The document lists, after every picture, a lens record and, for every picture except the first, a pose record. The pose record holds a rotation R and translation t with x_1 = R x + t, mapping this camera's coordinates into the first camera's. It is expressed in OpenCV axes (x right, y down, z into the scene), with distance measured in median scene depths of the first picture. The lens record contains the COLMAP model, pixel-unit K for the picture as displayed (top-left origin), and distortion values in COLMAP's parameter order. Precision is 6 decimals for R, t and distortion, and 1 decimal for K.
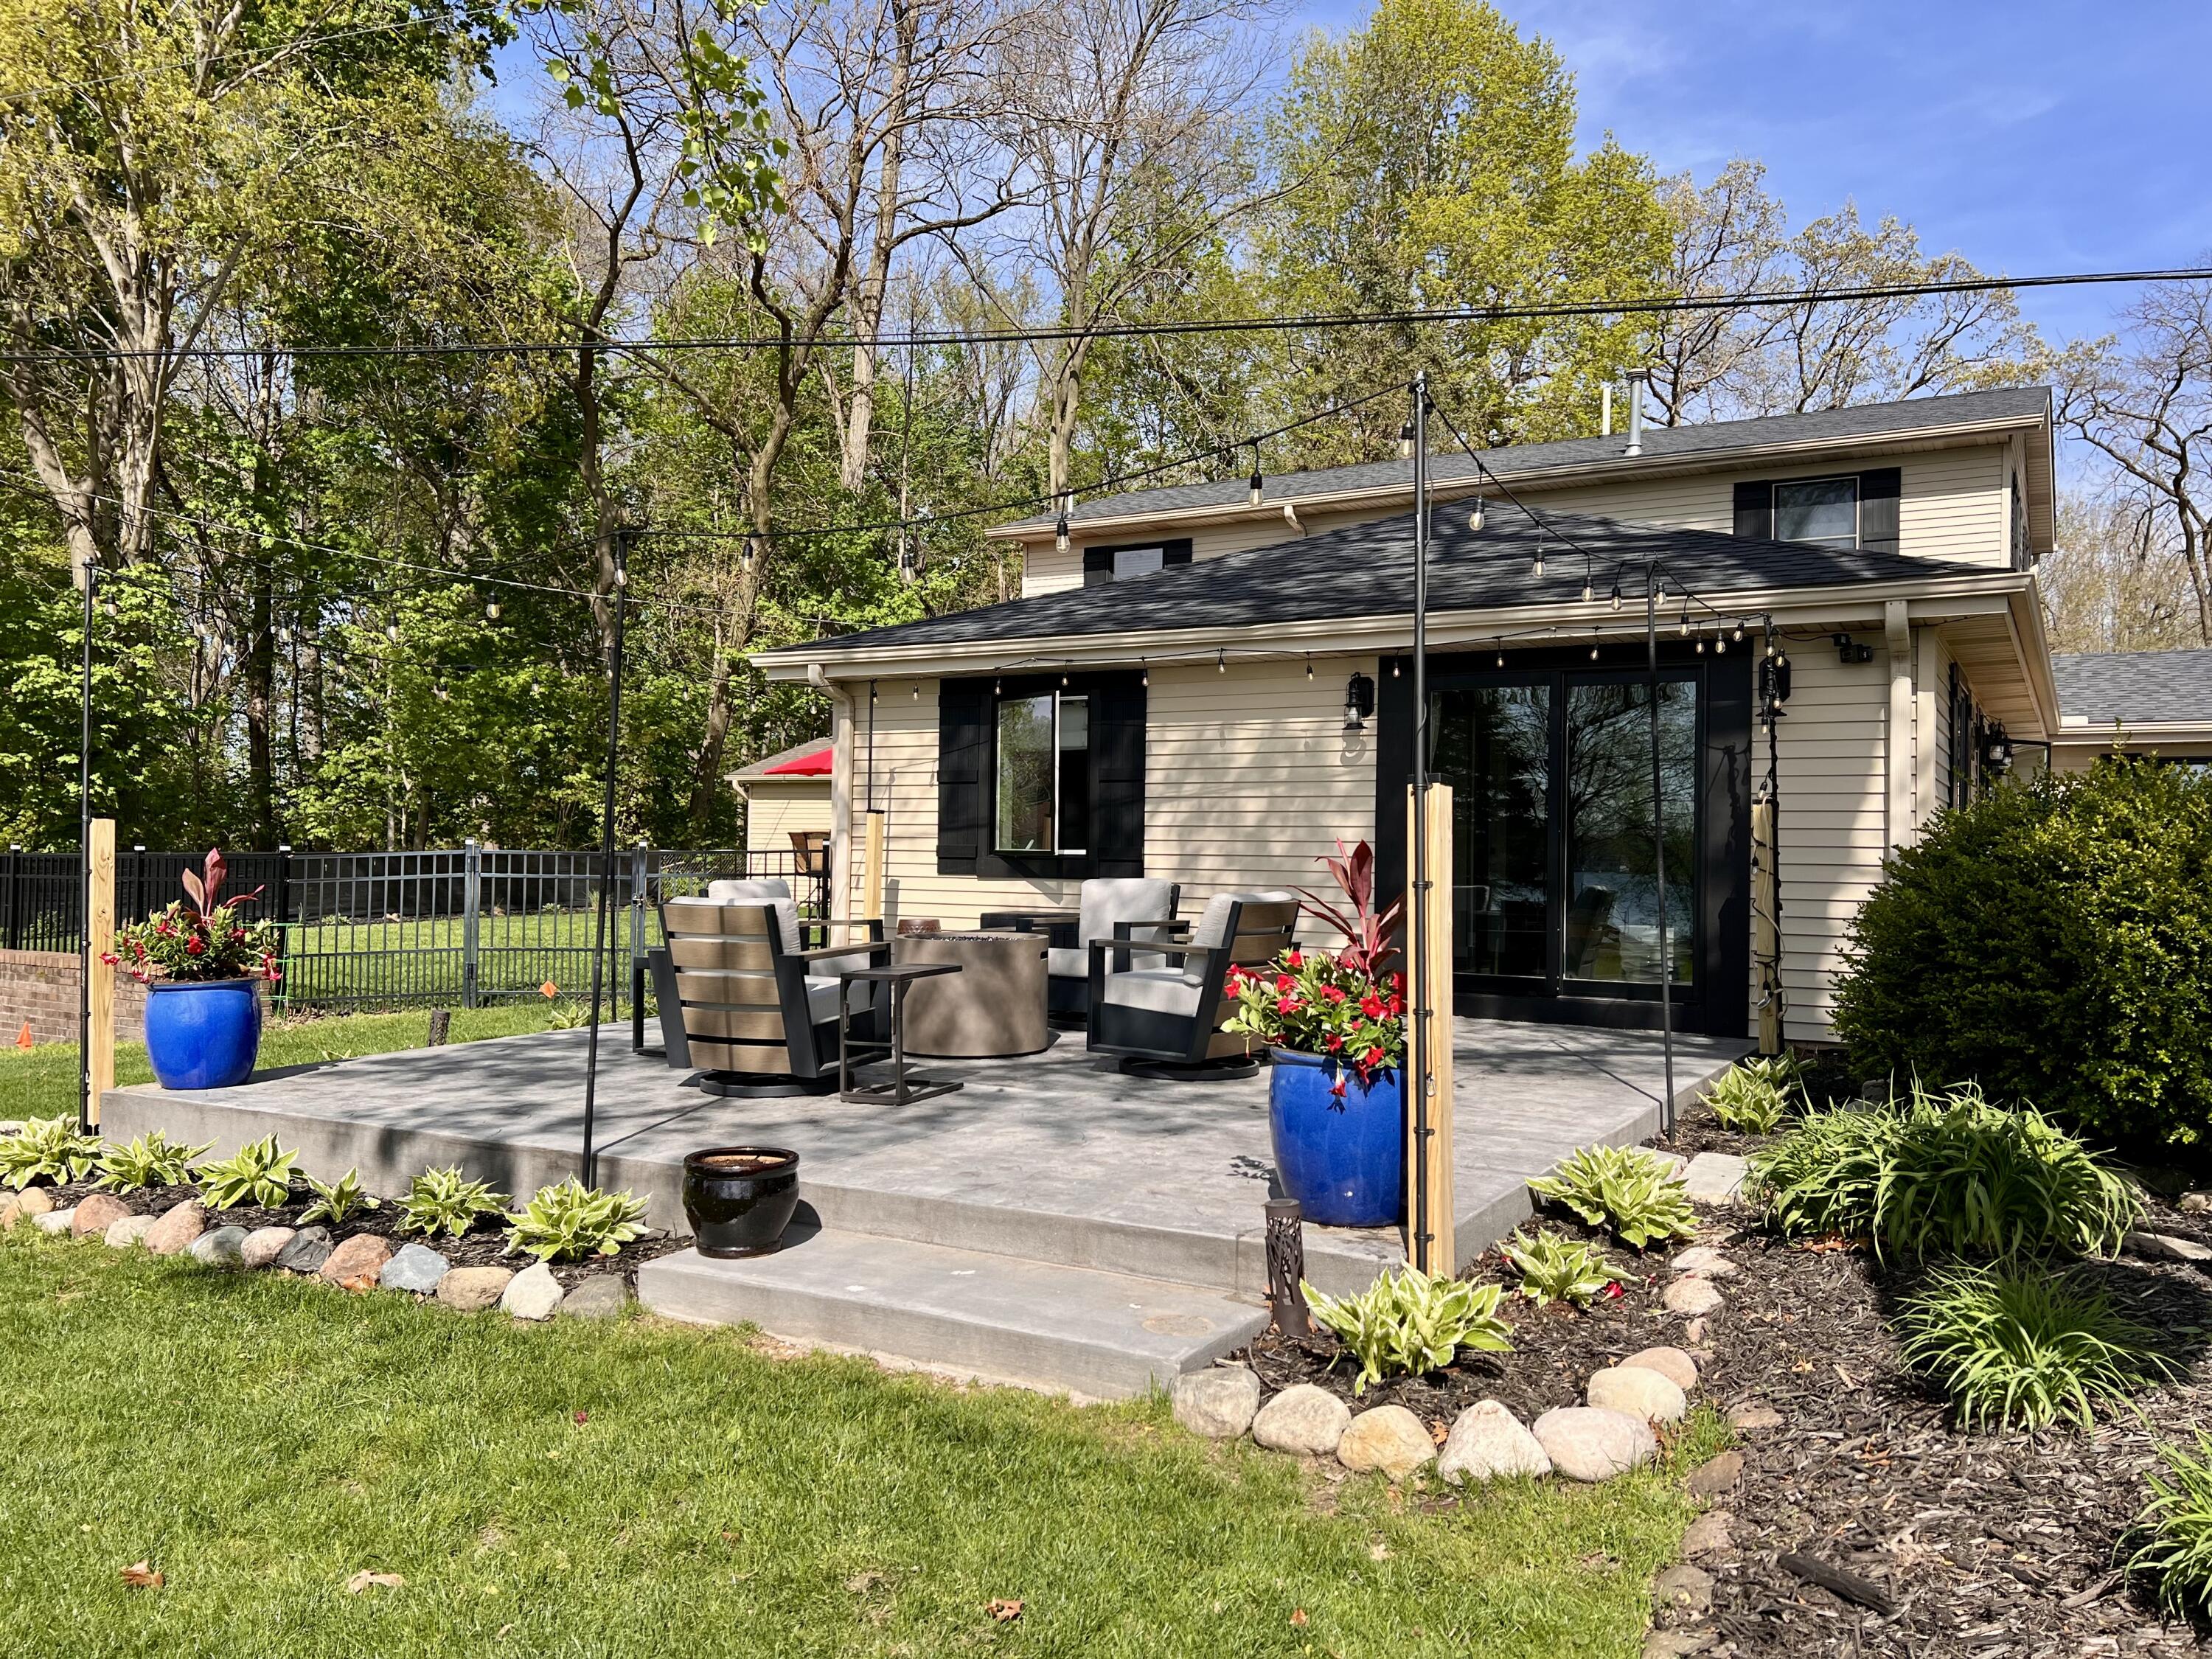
lens RADIAL K [[1686.2, 0, 1106.0], [0, 1686.2, 829.5], [0, 0, 1]] dist [-0.006415, -0.000482]
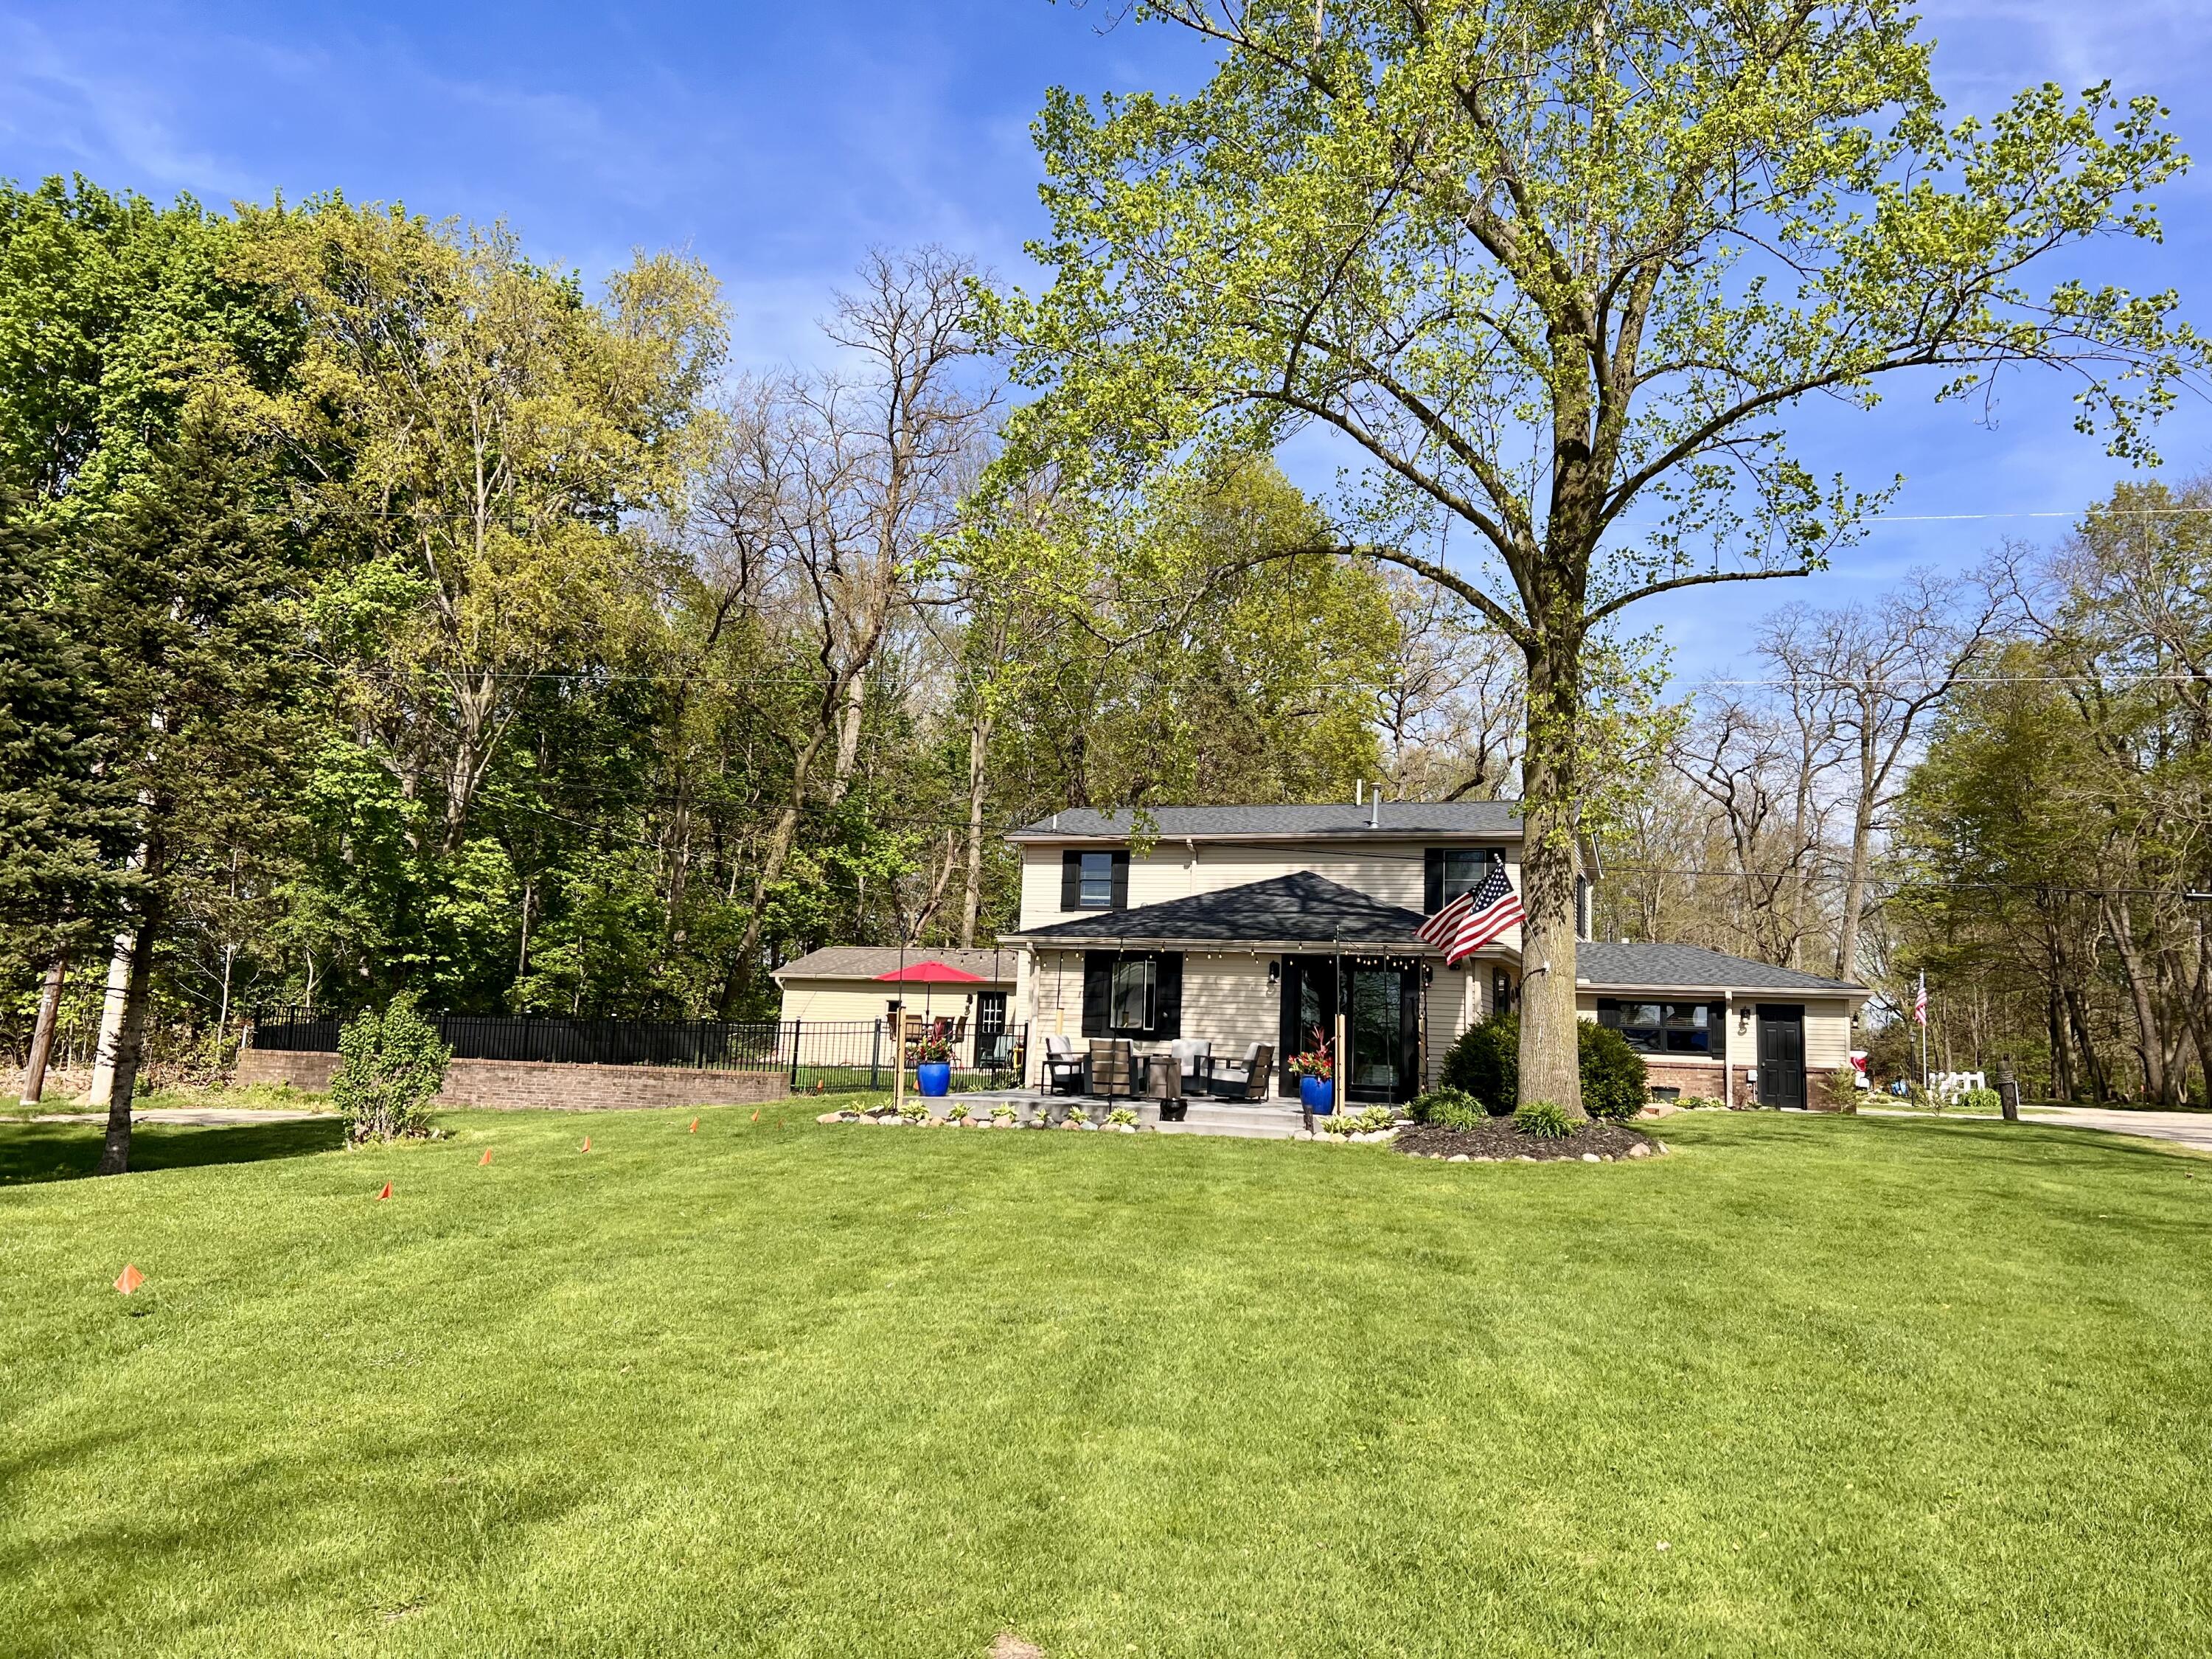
lens RADIAL K [[1665.1, 0, 1106.0], [0, 1665.1, 829.5], [0, 0, 1]] dist [0.118335, -0.000245]
pose [[0.987870, 0.044255, 0.148843, -0.449586], [-0.027622, 0.993323, -0.112012, -0.000012], [-0.152807, 0.106542, 0.982496, -1.353704]]
